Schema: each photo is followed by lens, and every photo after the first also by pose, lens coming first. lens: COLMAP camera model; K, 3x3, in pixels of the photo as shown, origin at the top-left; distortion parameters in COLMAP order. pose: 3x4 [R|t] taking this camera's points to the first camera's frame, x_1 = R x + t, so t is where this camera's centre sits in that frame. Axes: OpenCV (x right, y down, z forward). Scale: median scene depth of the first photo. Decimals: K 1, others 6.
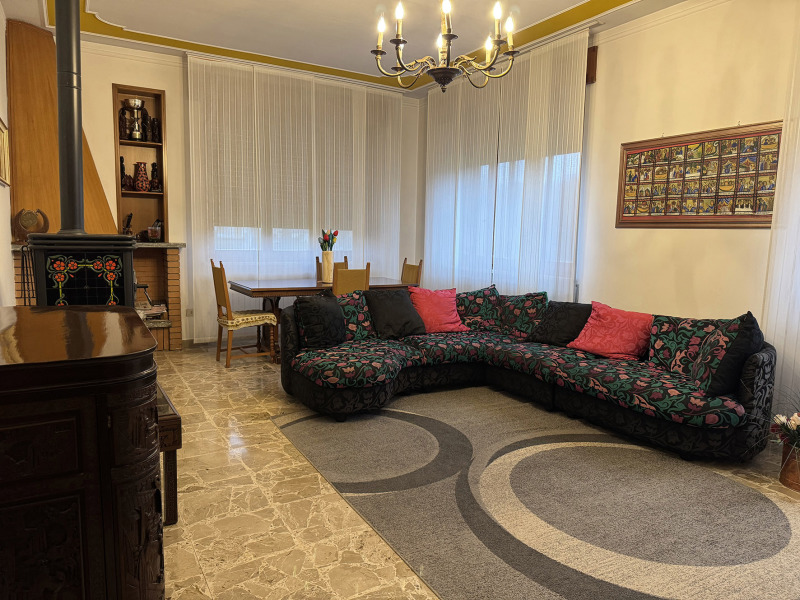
lens RADIAL K [[589.3, 0, 400.0], [0, 589.3, 300.0], [0, 0, 1]] dist [0.075833, -0.127562]
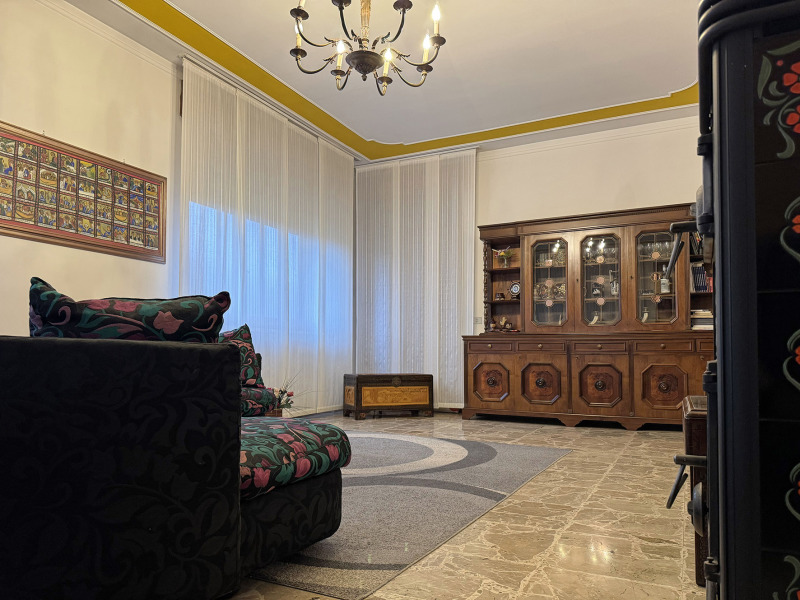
lens RADIAL K [[589.3, 0, 400.0], [0, 589.3, 300.0], [0, 0, 1]] dist [0.075833, -0.127562]
pose [[-0.585489, 0.063711, 0.808173, -0.552185], [0.083396, 0.996352, -0.018129, 0.014396], [-0.806379, 0.056784, -0.588666, 1.187218]]
